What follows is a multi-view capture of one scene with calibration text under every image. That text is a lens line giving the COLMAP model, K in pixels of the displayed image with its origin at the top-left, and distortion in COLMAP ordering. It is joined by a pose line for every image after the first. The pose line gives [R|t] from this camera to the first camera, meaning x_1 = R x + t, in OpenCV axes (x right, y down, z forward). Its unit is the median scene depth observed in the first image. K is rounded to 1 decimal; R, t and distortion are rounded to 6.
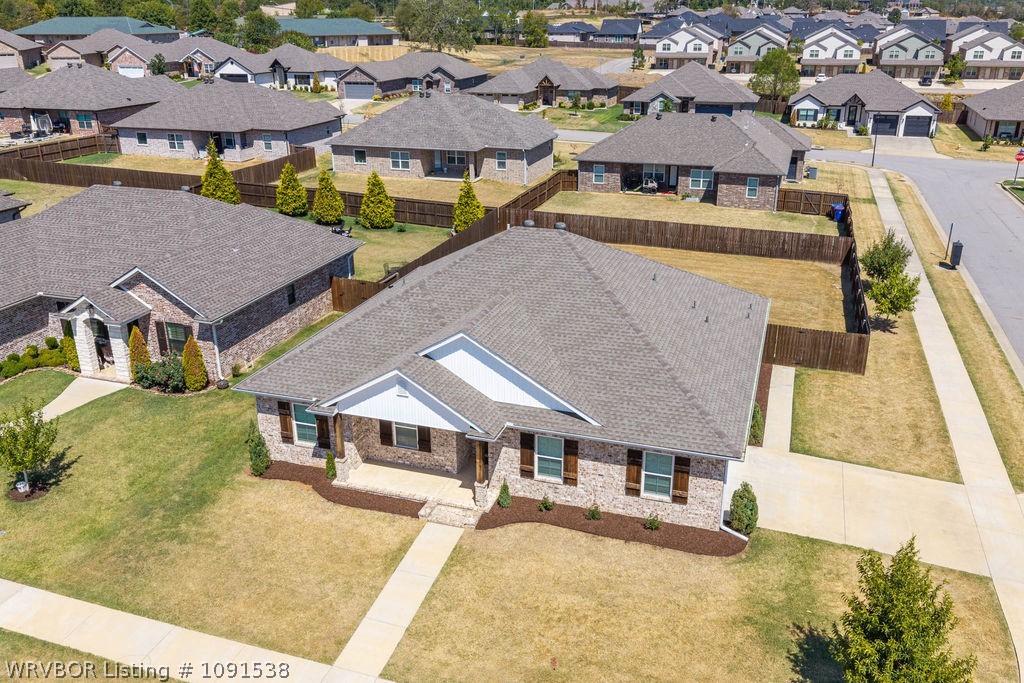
lens RADIAL K [[846.7, 0, 514.5], [0, 846.7, 338.4], [0, 0, 1]] dist [0.017540, -0.027945]
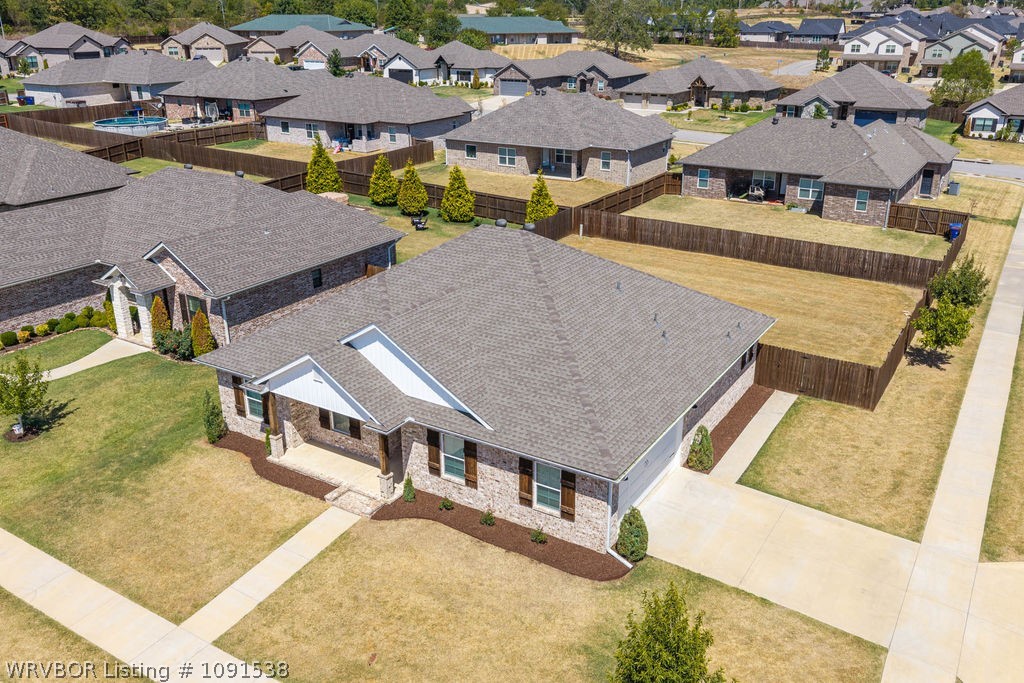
lens RADIAL K [[846.7, 0, 515.0], [0, 846.7, 336.3], [0, 0, 1]] dist [0.017540, -0.027945]
pose [[0.972246, 0.085583, -0.217747, 0.234413], [-0.085800, 0.996276, 0.008478, -0.011411], [0.217662, 0.010440, 0.975968, 0.032721]]
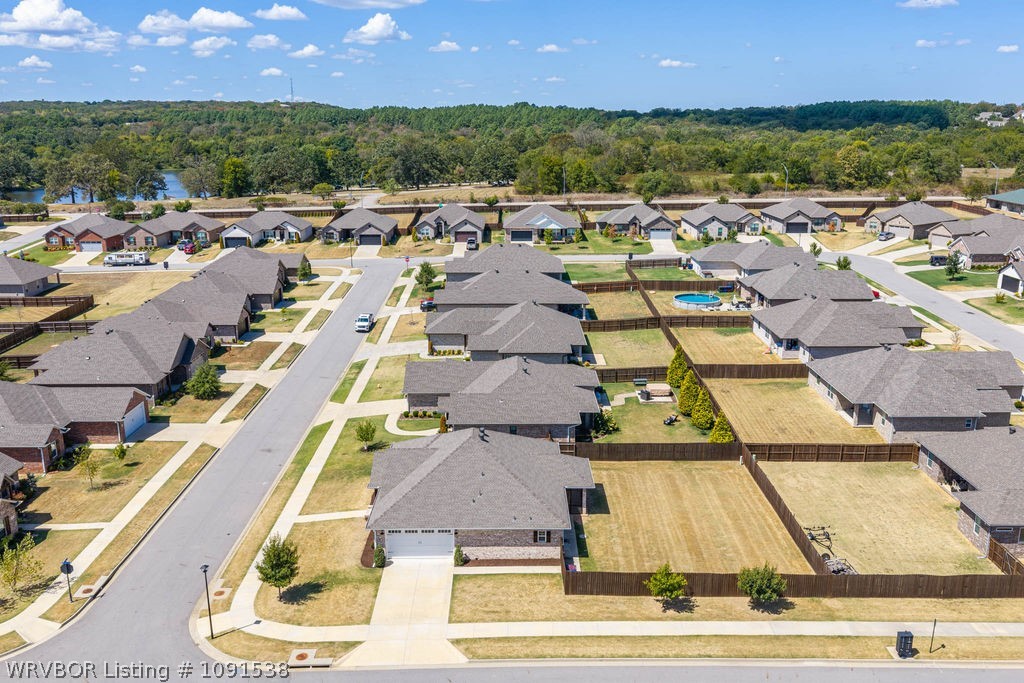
lens RADIAL K [[846.7, 0, 516.5], [0, 846.7, 338.9], [0, 0, 1]] dist [0.017540, -0.027945]
pose [[0.321068, 0.246144, -0.914510, 1.757772], [-0.344077, 0.929967, 0.129505, -0.591801], [0.882341, 0.273082, 0.383275, 0.173046]]
